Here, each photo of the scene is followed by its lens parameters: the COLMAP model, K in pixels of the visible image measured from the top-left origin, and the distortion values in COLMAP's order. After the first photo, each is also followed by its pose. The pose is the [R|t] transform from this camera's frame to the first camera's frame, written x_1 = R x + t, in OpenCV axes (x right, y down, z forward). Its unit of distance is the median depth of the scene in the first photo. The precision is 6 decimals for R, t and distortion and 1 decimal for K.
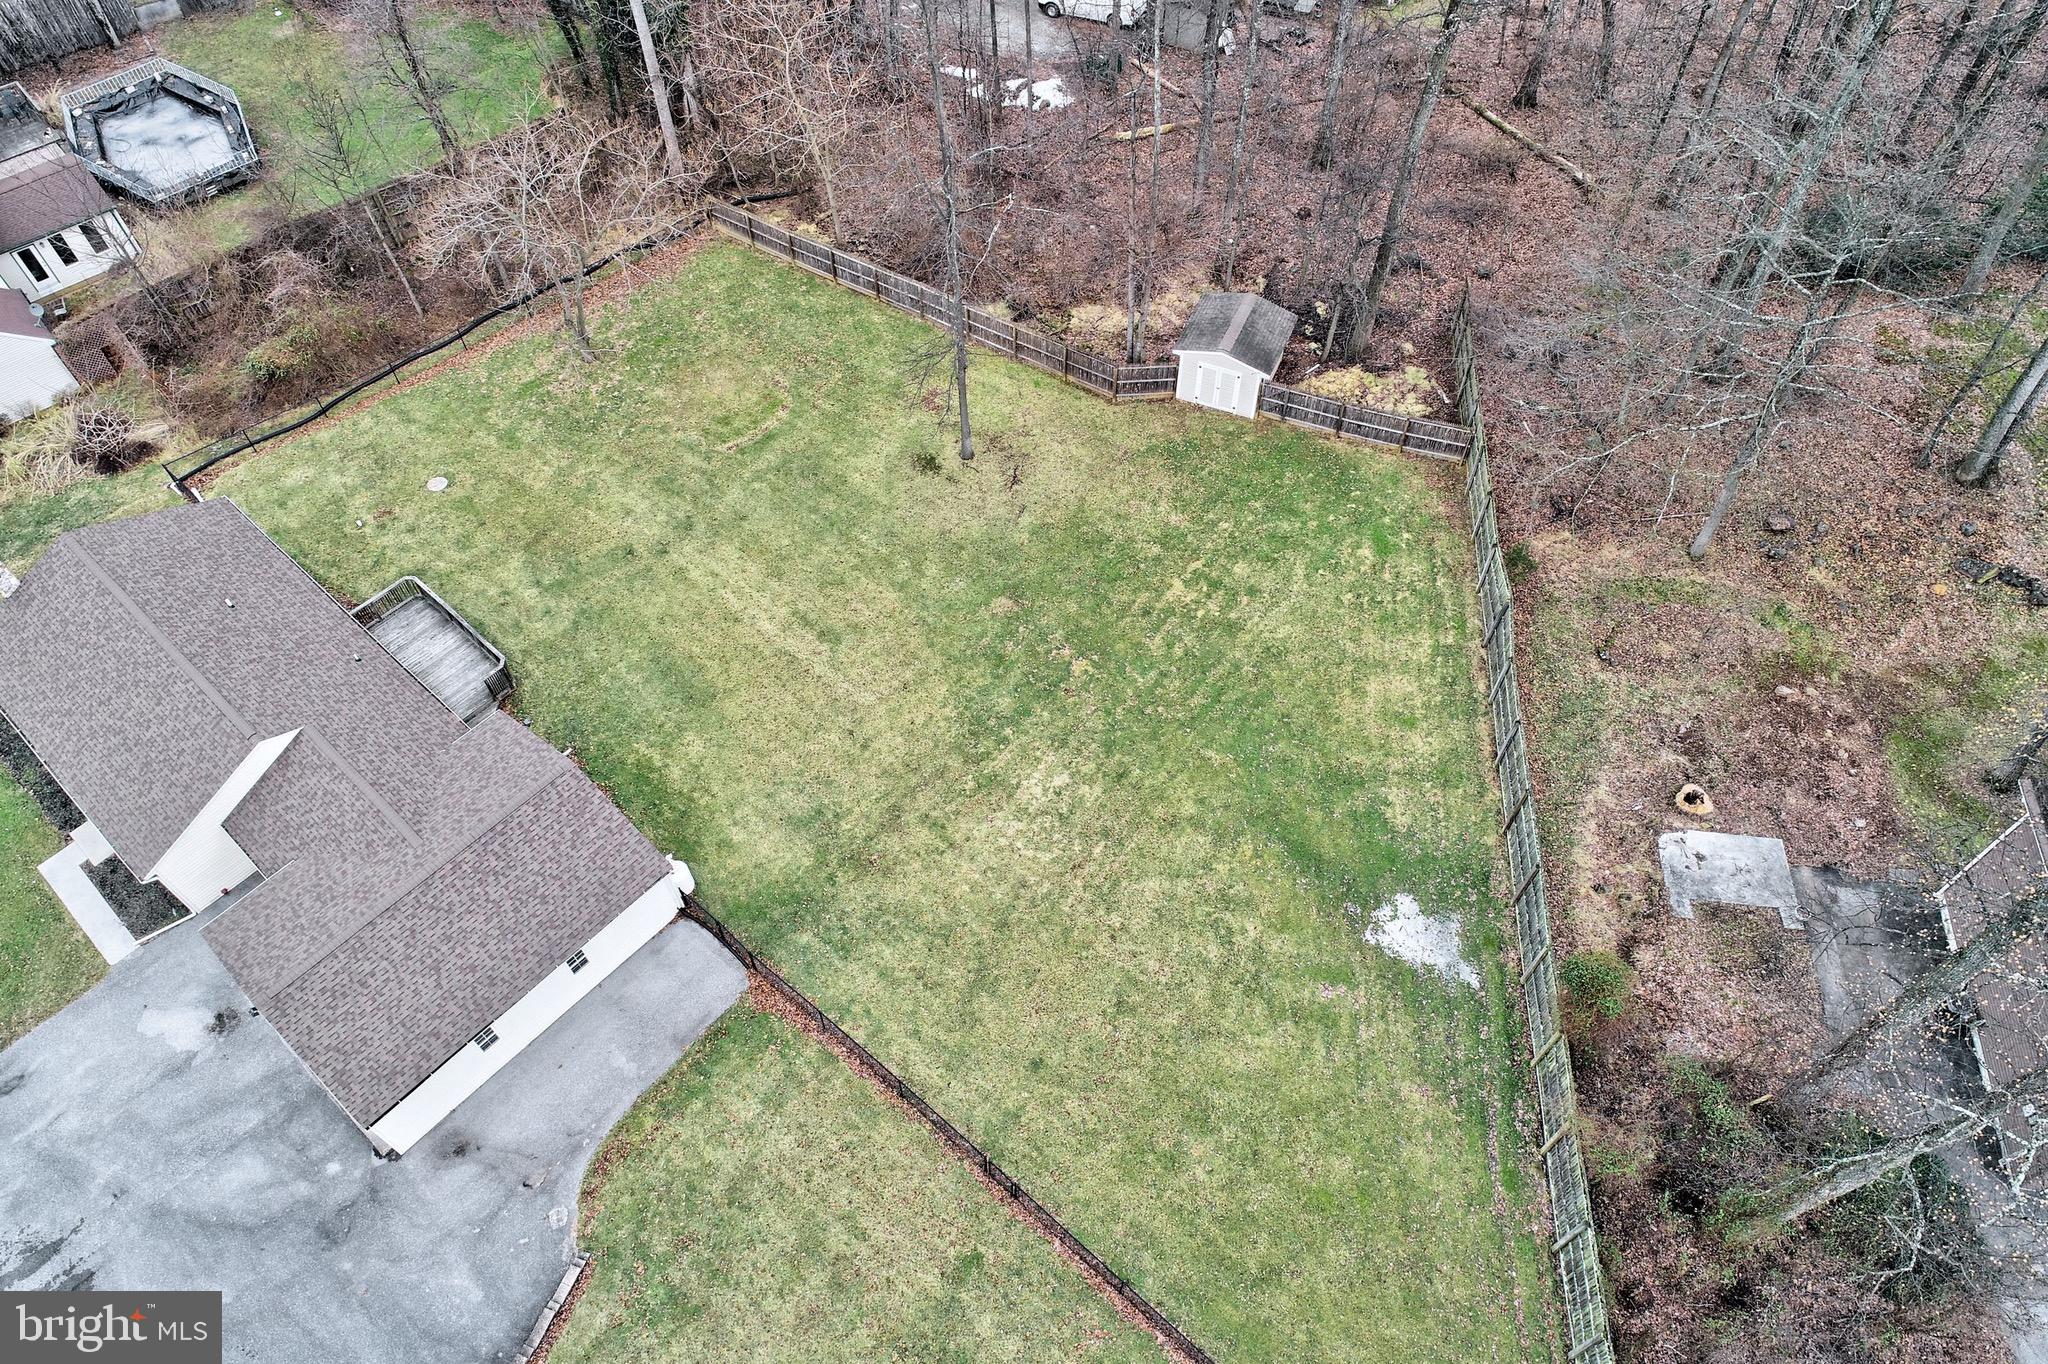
lens RADIAL K [[1369.6, 0, 1020.7], [0, 1369.6, 683.9], [0, 0, 1]] dist [-0.004570, 0.000785]
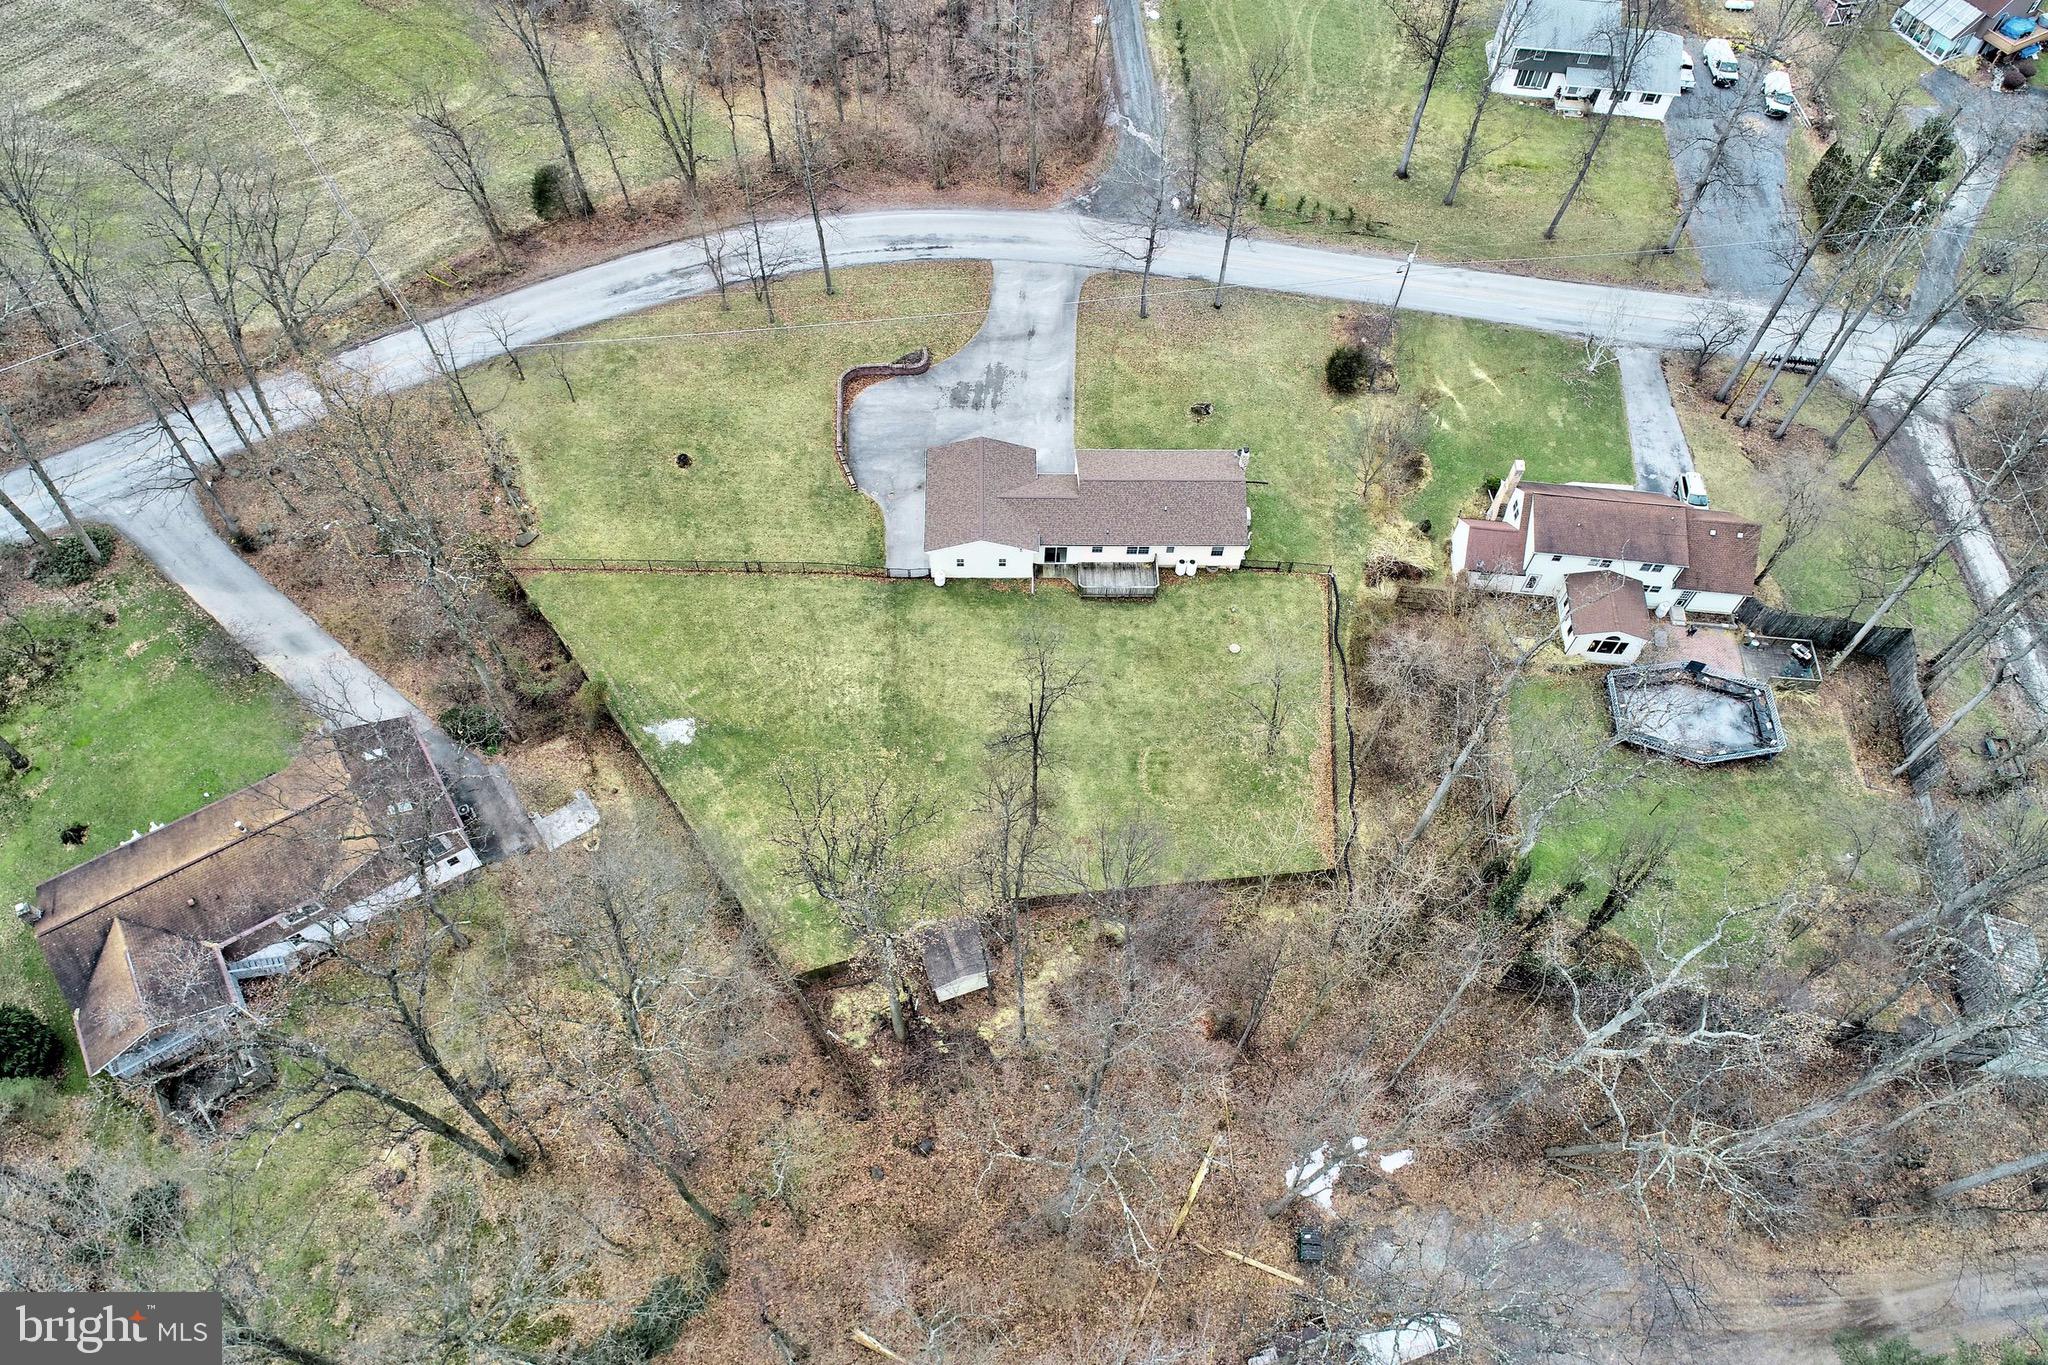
lens RADIAL K [[1369.6, 0, 1037.7], [0, 1369.6, 683.2], [0, 0, 1]] dist [-0.004570, 0.000785]
pose [[-0.728601, 0.567281, -0.383840, 0.664098], [-0.565297, -0.181602, 0.804649, -1.951708], [0.386756, 0.803252, 0.452997, 0.118221]]
